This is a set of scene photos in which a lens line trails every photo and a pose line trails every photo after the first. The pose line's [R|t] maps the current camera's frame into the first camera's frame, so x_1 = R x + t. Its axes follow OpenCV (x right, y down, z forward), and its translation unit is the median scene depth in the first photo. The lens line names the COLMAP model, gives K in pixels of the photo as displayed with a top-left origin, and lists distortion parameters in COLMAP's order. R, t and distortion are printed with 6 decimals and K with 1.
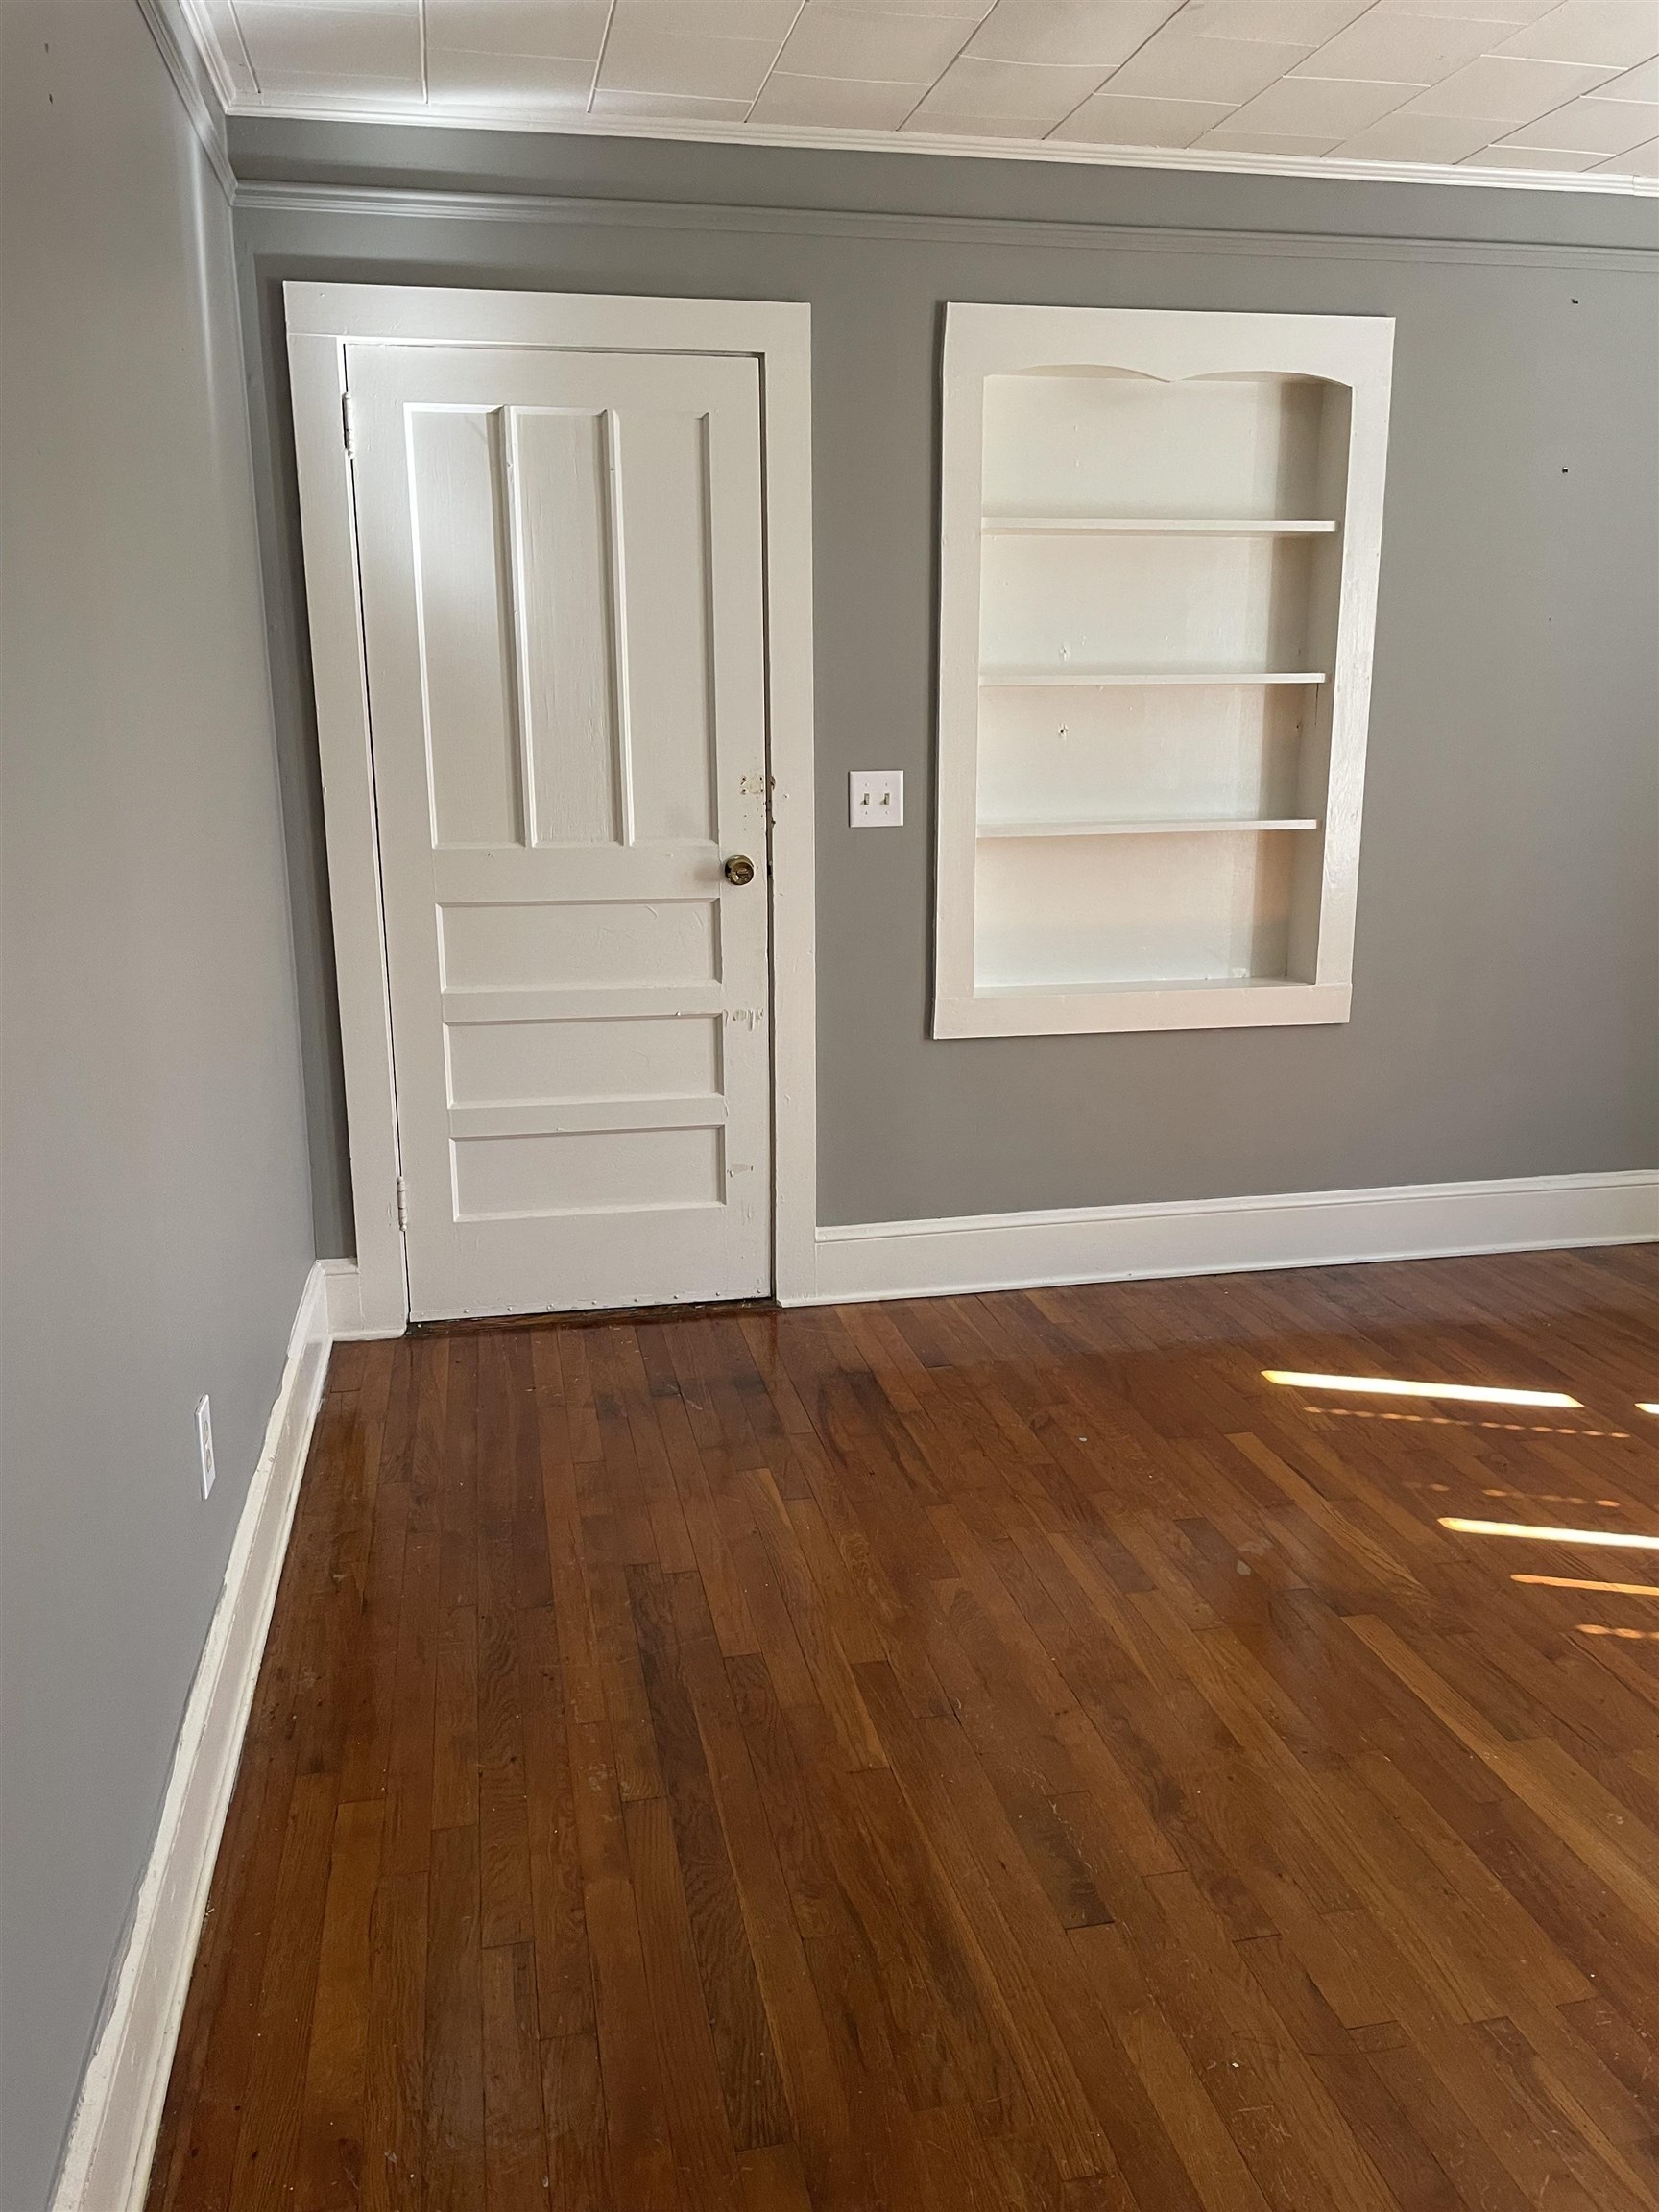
lens RADIAL K [[1679.5, 0, 815.7], [0, 1679.5, 1089.2], [0, 0, 1]] dist [0.028628, -0.007617]
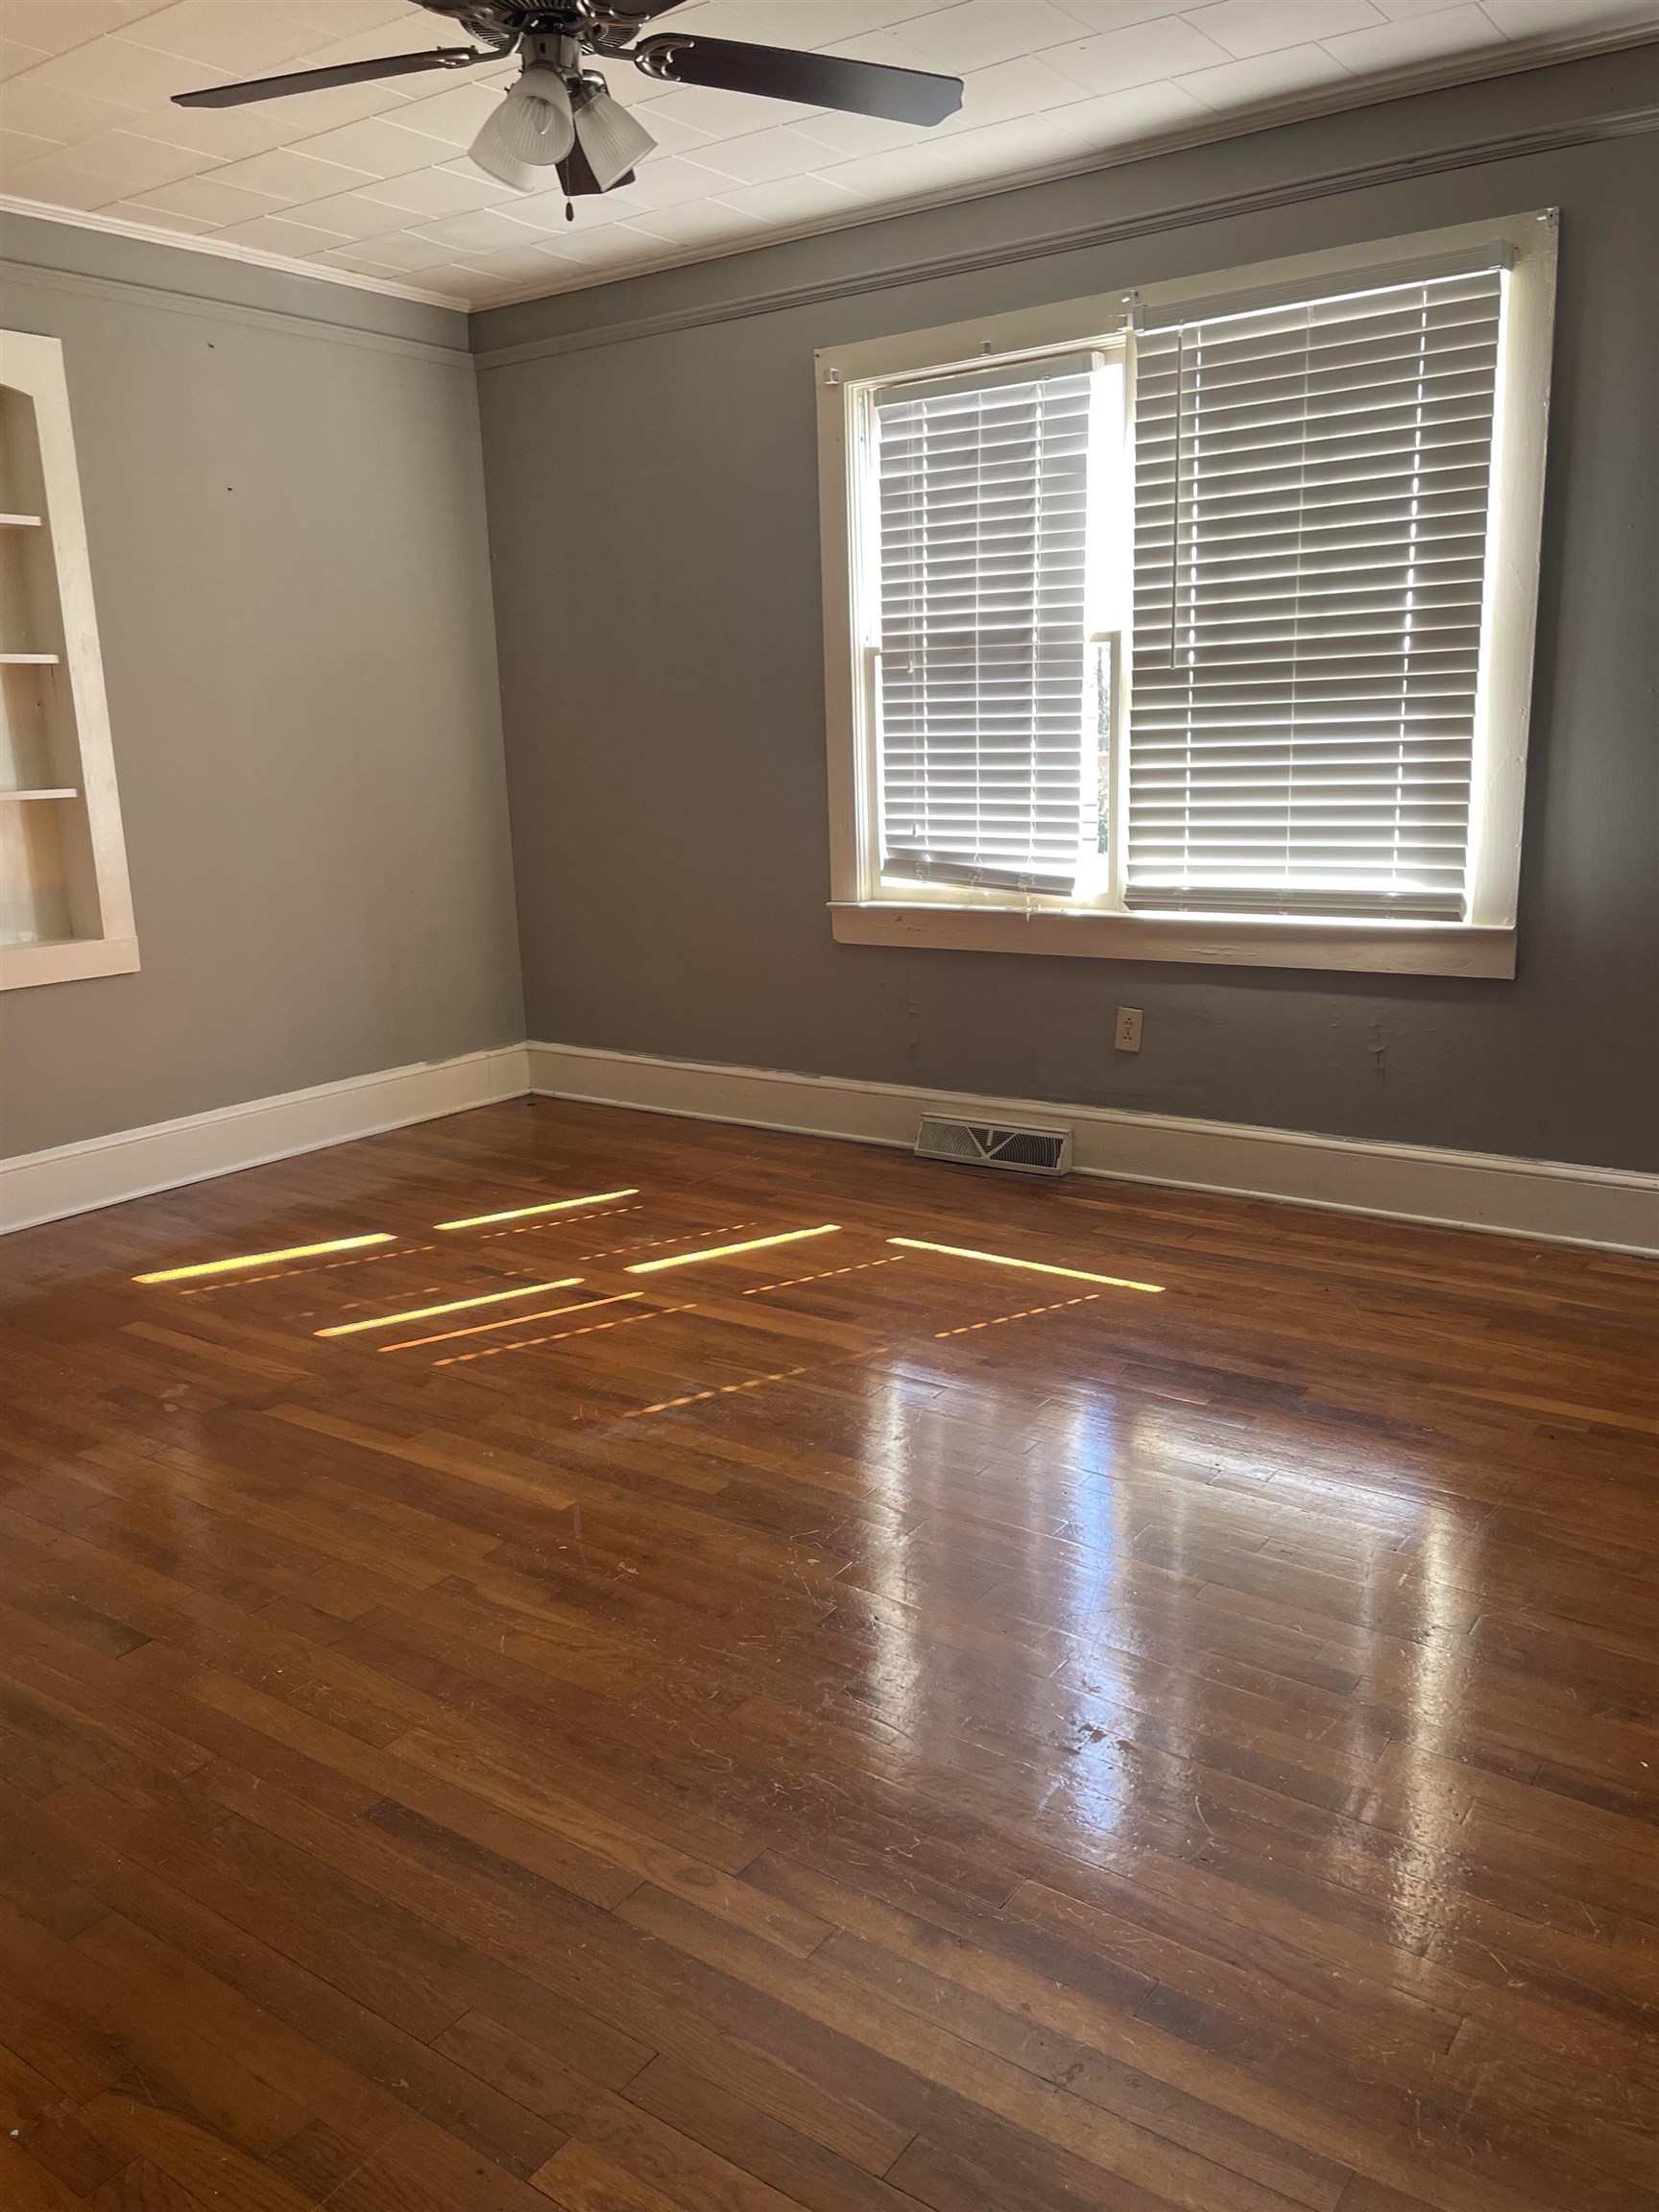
lens RADIAL K [[1679.5, 0, 822.7], [0, 1679.5, 1115.4], [0, 0, 1]] dist [0.028628, -0.007617]
pose [[0.734240, -0.173759, 0.656277, -0.128198], [0.169267, 0.983017, 0.070893, 0.065697], [-0.657450, 0.059034, 0.751182, -0.167582]]
